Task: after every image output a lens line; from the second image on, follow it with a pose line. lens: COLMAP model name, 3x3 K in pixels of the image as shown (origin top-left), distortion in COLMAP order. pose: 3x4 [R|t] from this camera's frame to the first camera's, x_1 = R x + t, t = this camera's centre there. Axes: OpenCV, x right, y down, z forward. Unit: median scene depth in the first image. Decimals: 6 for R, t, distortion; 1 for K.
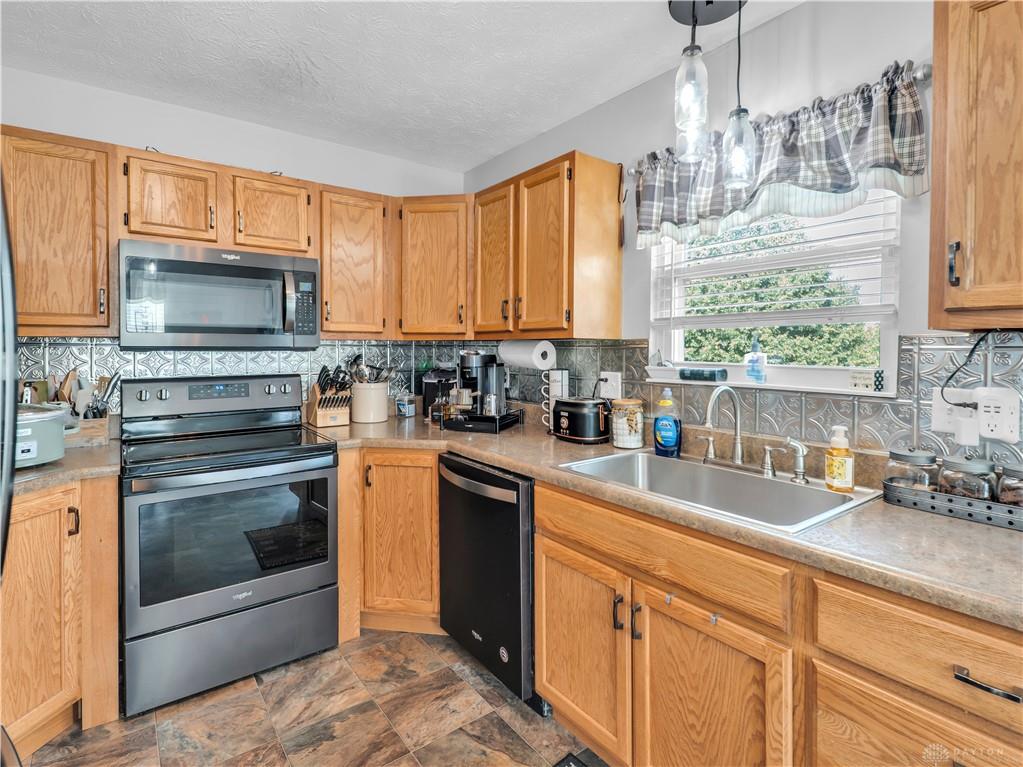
lens RADIAL K [[517.4, 0, 515.0], [0, 517.4, 357.9], [0, 0, 1]] dist [0.005495, -0.005555]
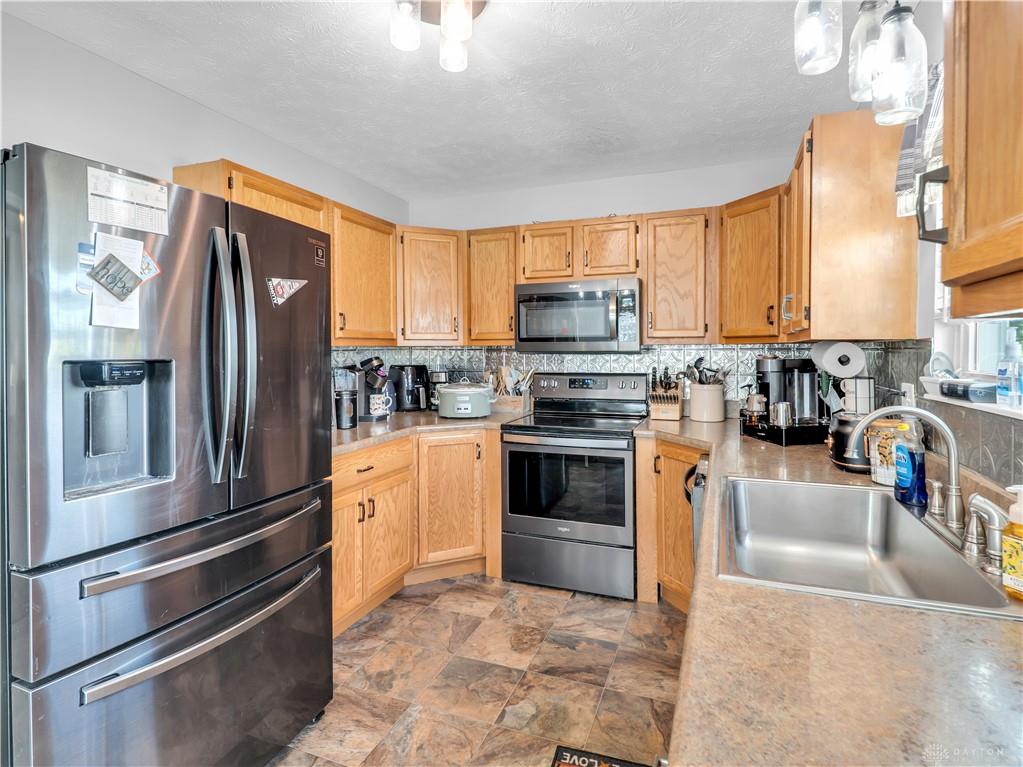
lens RADIAL K [[517.4, 0, 538.2], [0, 517.4, 363.6], [0, 0, 1]] dist [0.005495, -0.005555]
pose [[0.546240, 0.016196, -0.837472, 0.534448], [-0.013444, 0.999854, 0.010567, -0.001390], [0.837521, 0.005487, 0.546378, 0.158351]]
